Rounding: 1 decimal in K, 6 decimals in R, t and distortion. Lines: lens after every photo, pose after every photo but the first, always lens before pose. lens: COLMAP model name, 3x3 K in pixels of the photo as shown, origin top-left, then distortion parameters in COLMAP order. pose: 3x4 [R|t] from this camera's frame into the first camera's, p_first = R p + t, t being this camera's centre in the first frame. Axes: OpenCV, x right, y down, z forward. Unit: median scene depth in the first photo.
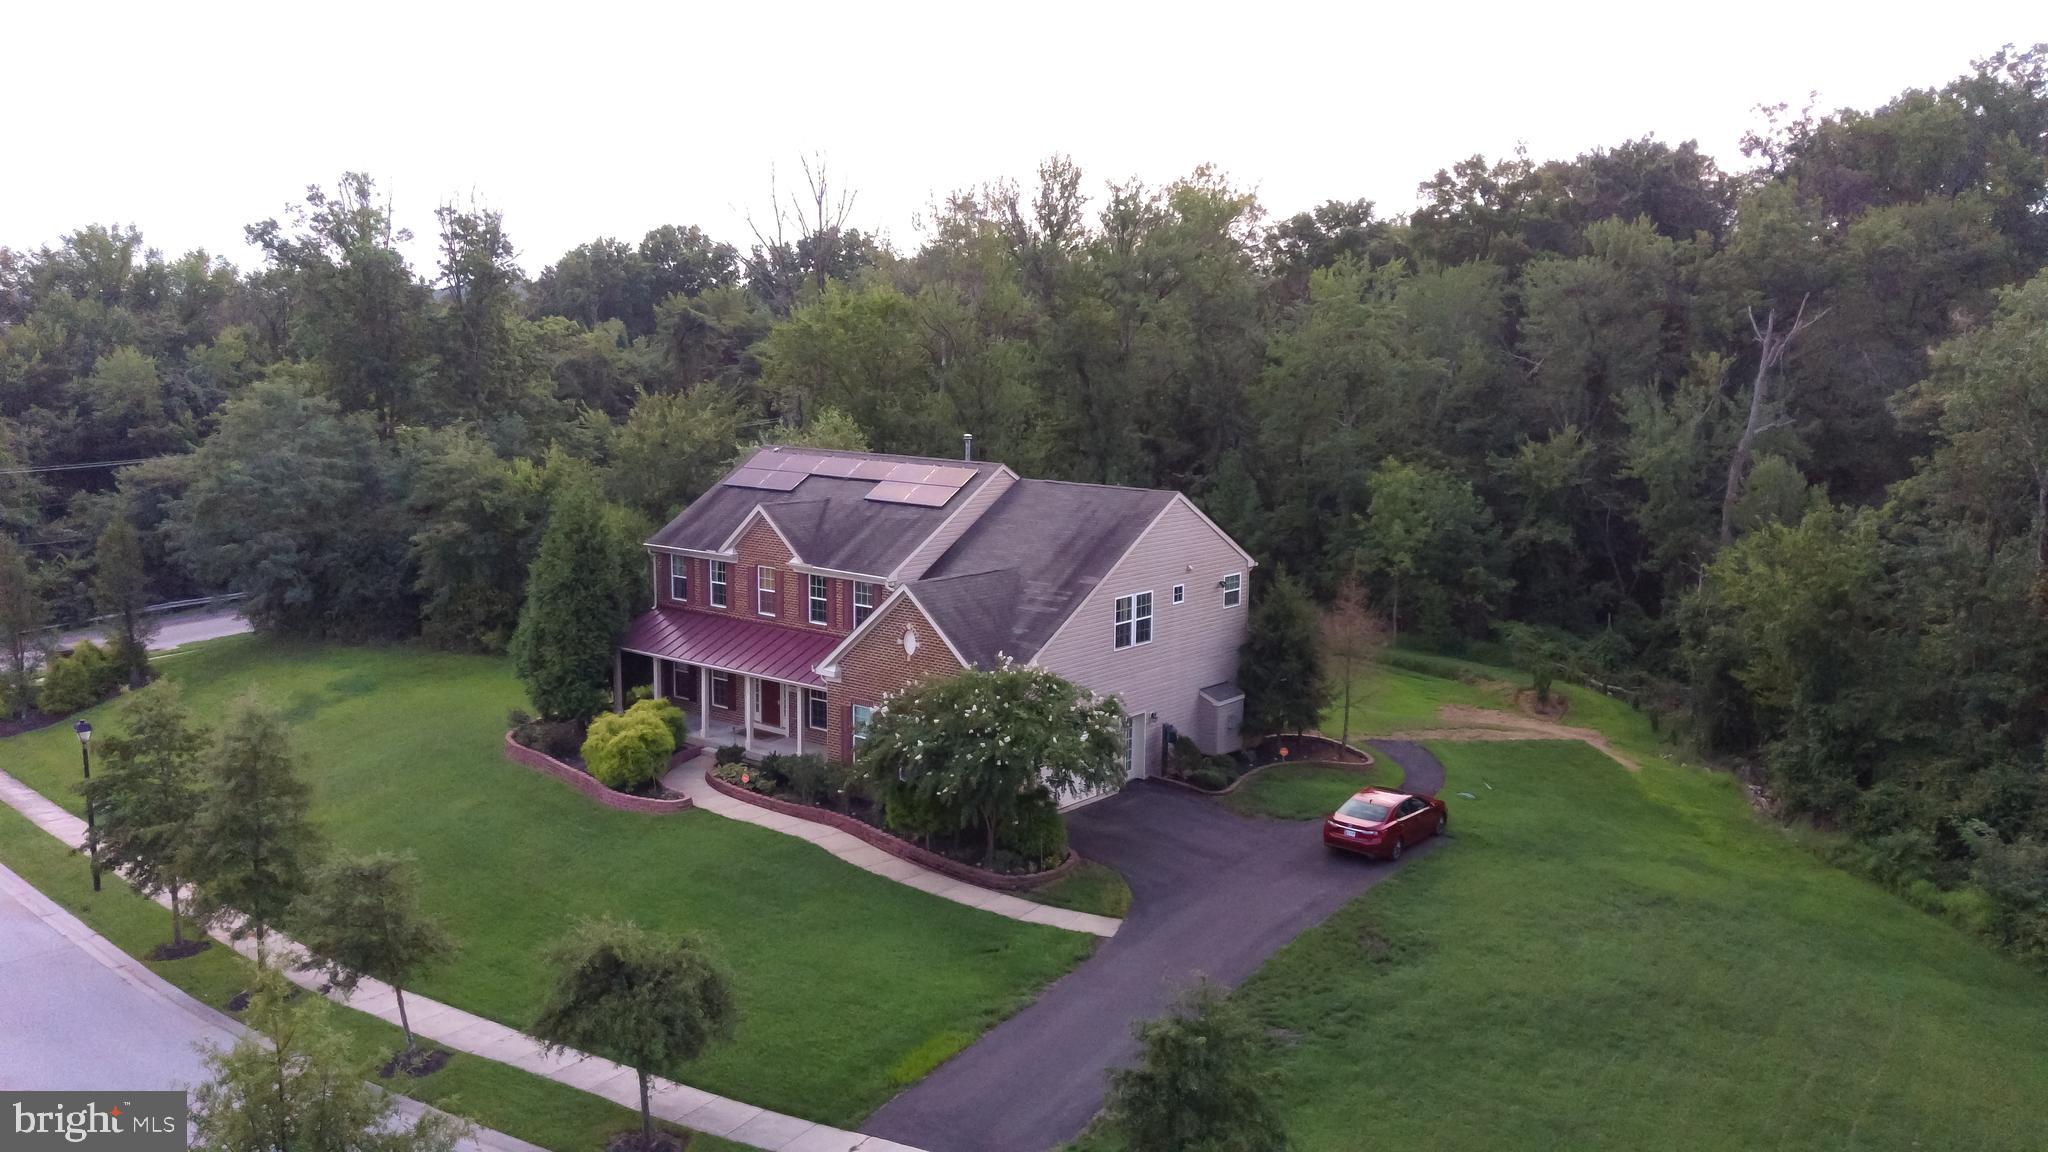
lens RADIAL K [[1611.4, 0, 1024.0], [0, 1611.4, 576.0], [0, 0, 1]] dist [0.054893, -0.072242]
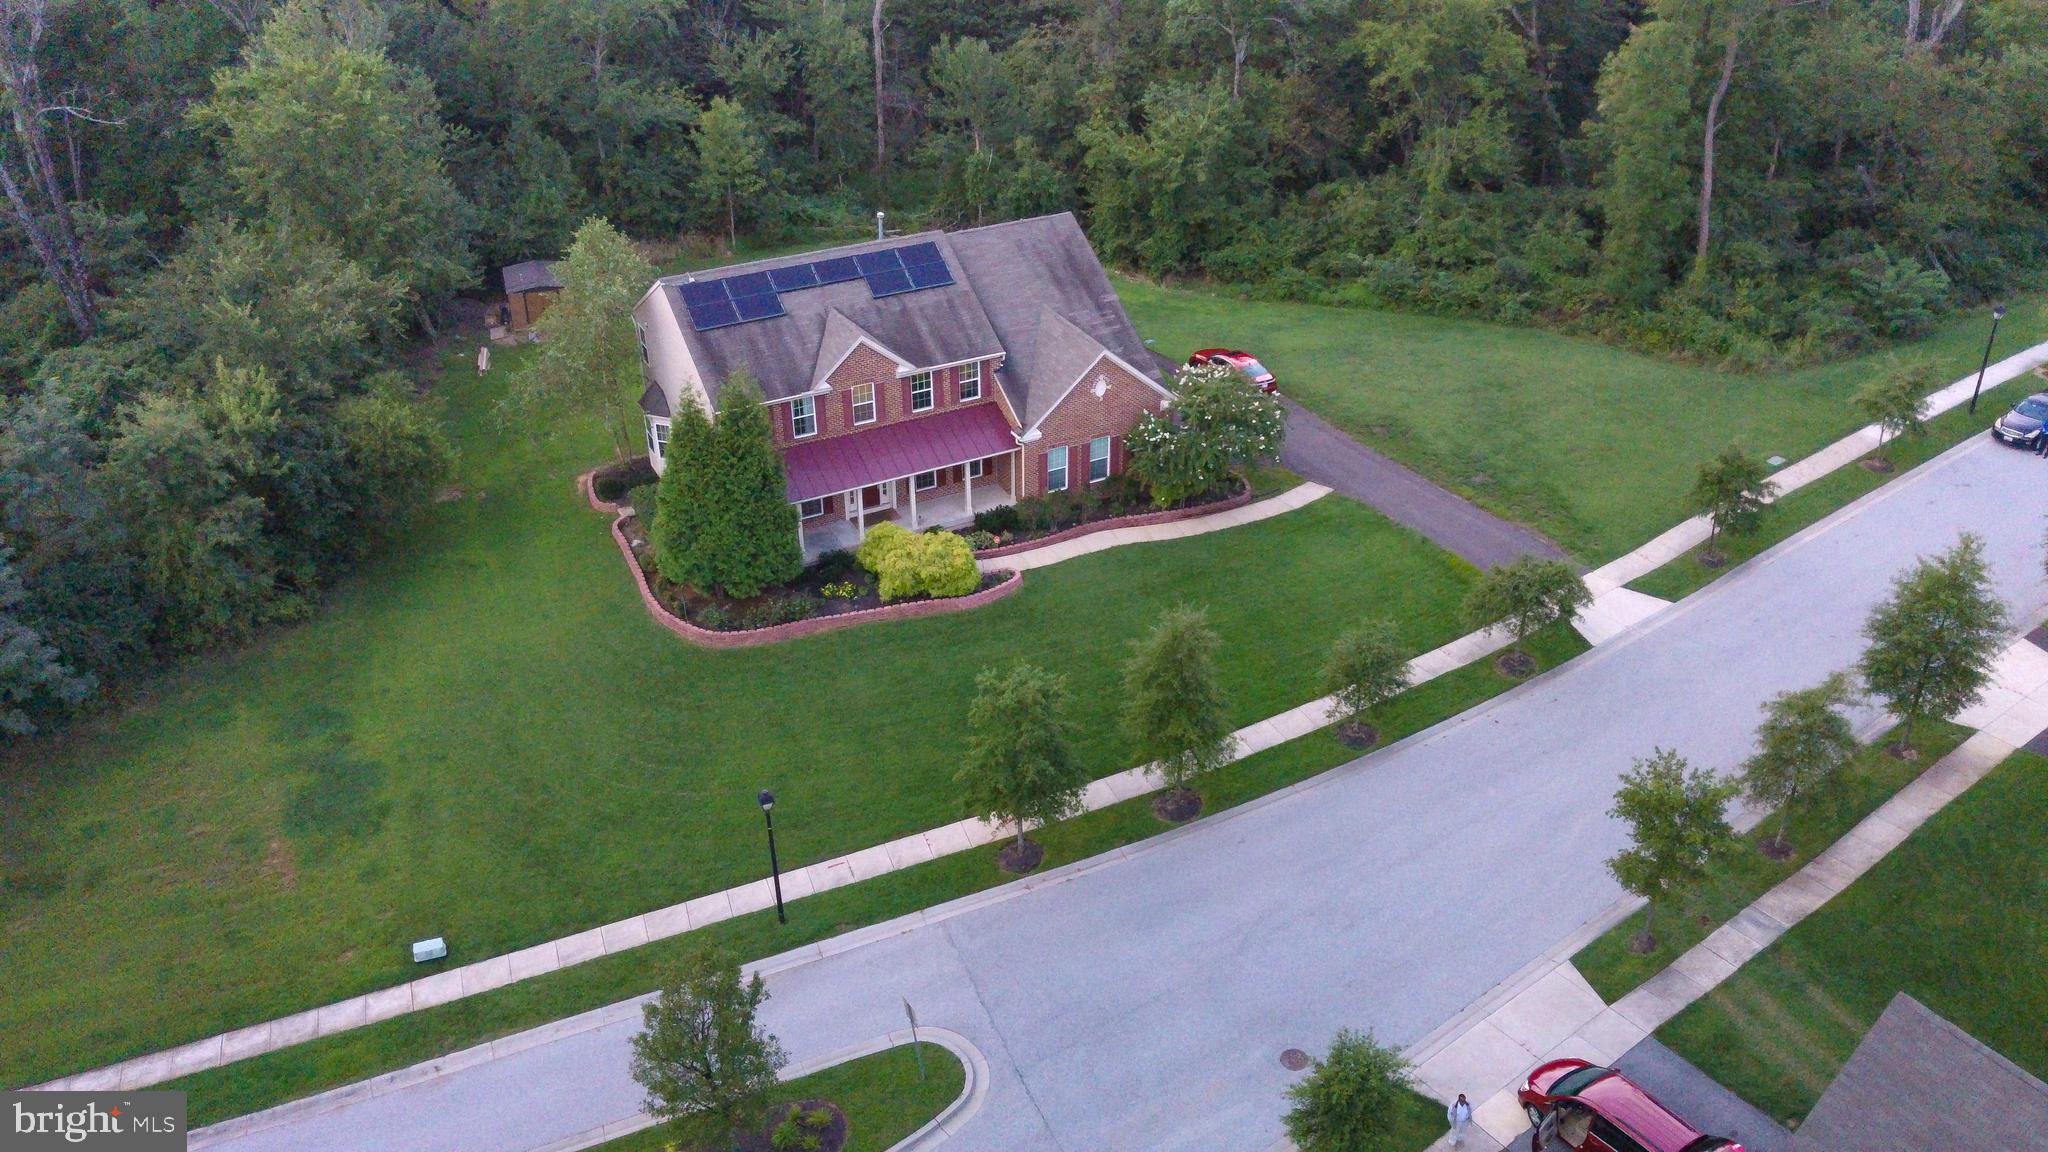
lens RADIAL K [[1611.4, 0, 1024.0], [0, 1611.4, 576.0], [0, 0, 1]] dist [0.054893, -0.072242]
pose [[0.413125, -0.490655, 0.767194, -1.088225], [0.153230, 0.867886, 0.472540, -0.423613], [-0.897691, -0.077661, 0.433728, 0.397039]]
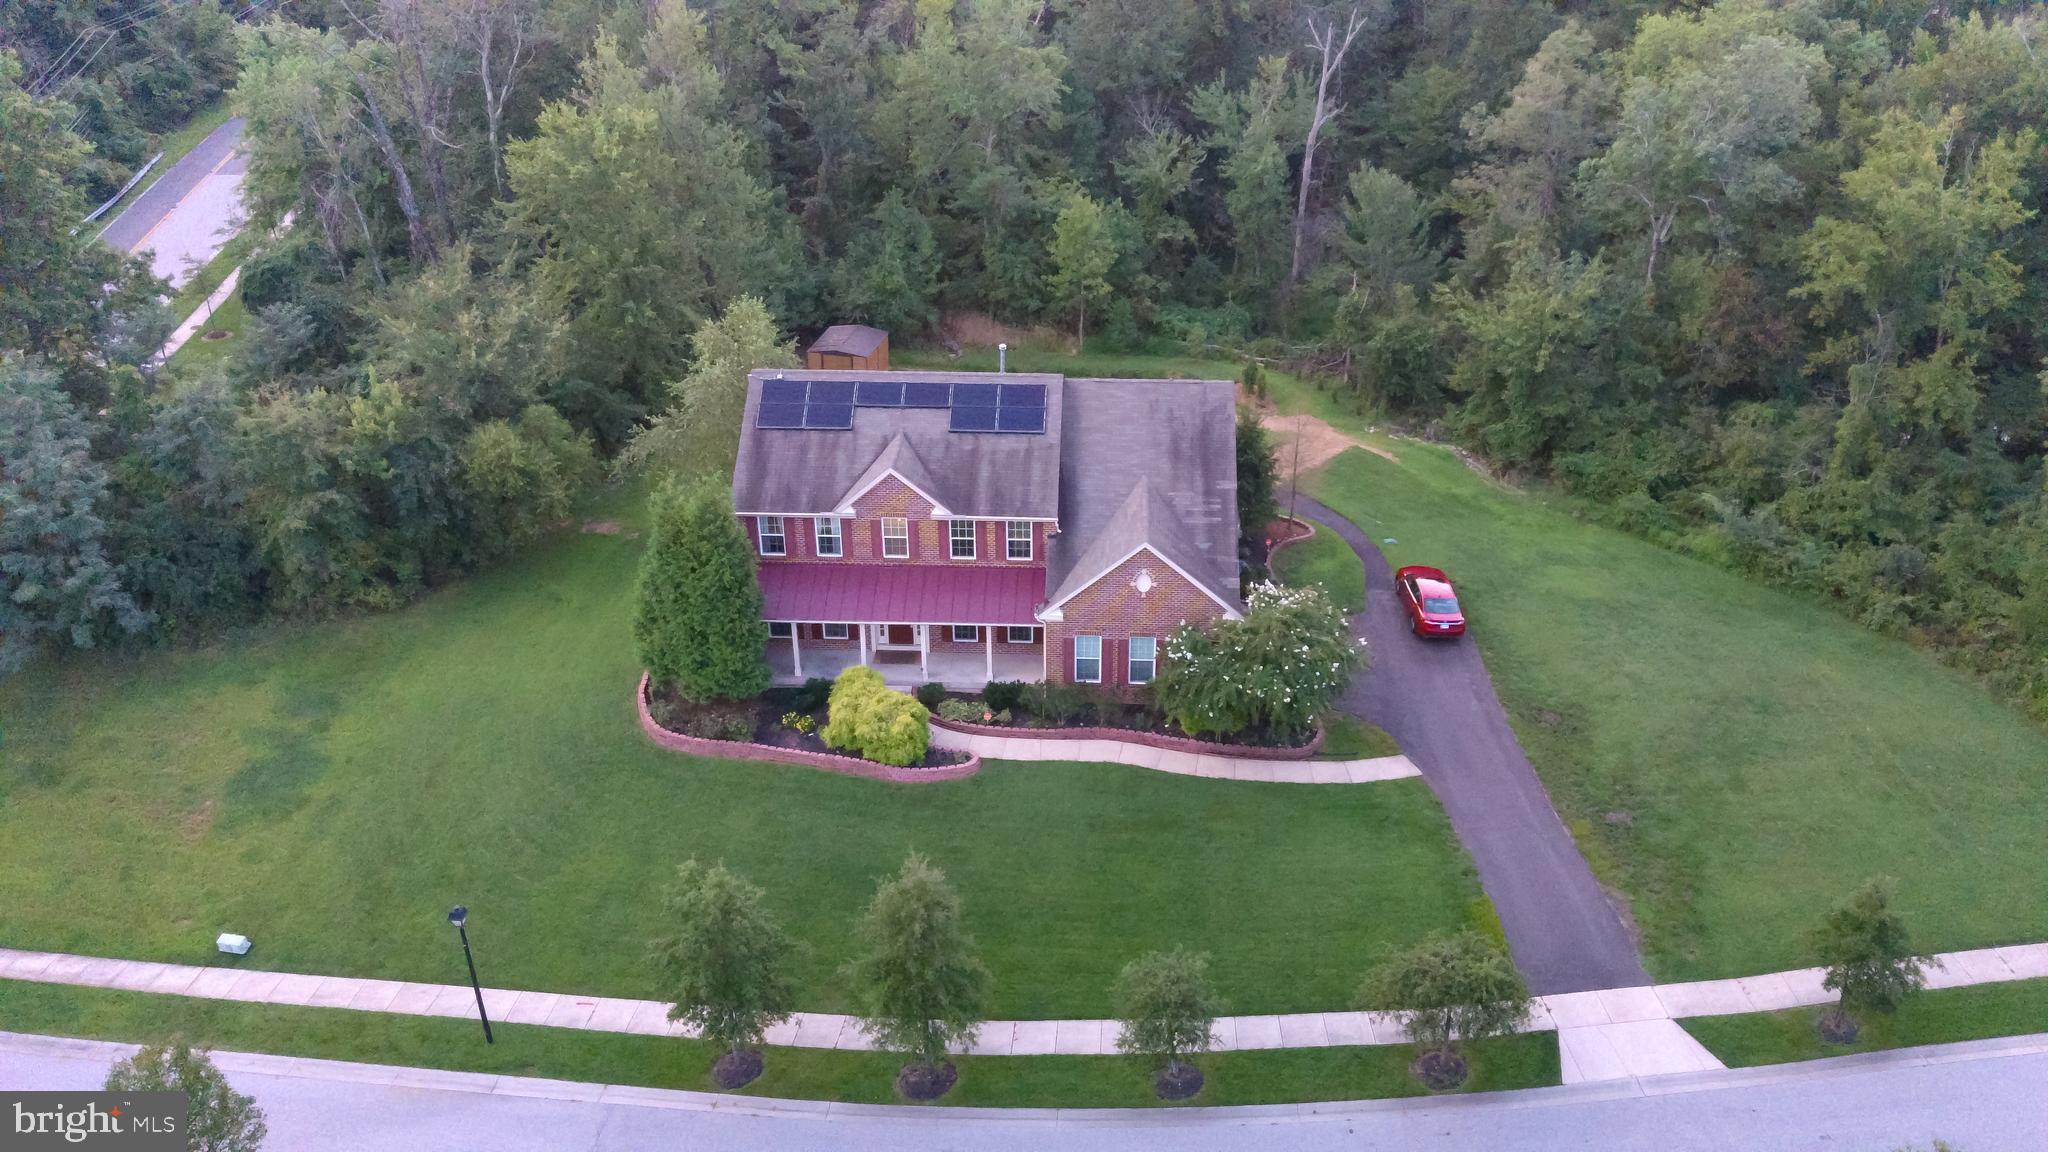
lens RADIAL K [[1611.4, 0, 1024.0], [0, 1611.4, 576.0], [0, 0, 1]] dist [0.054893, -0.072242]
pose [[0.813181, -0.299975, 0.498750, -0.655917], [0.107787, 0.919739, 0.377441, -0.377730], [-0.571943, -0.253169, 0.780248, 0.099737]]
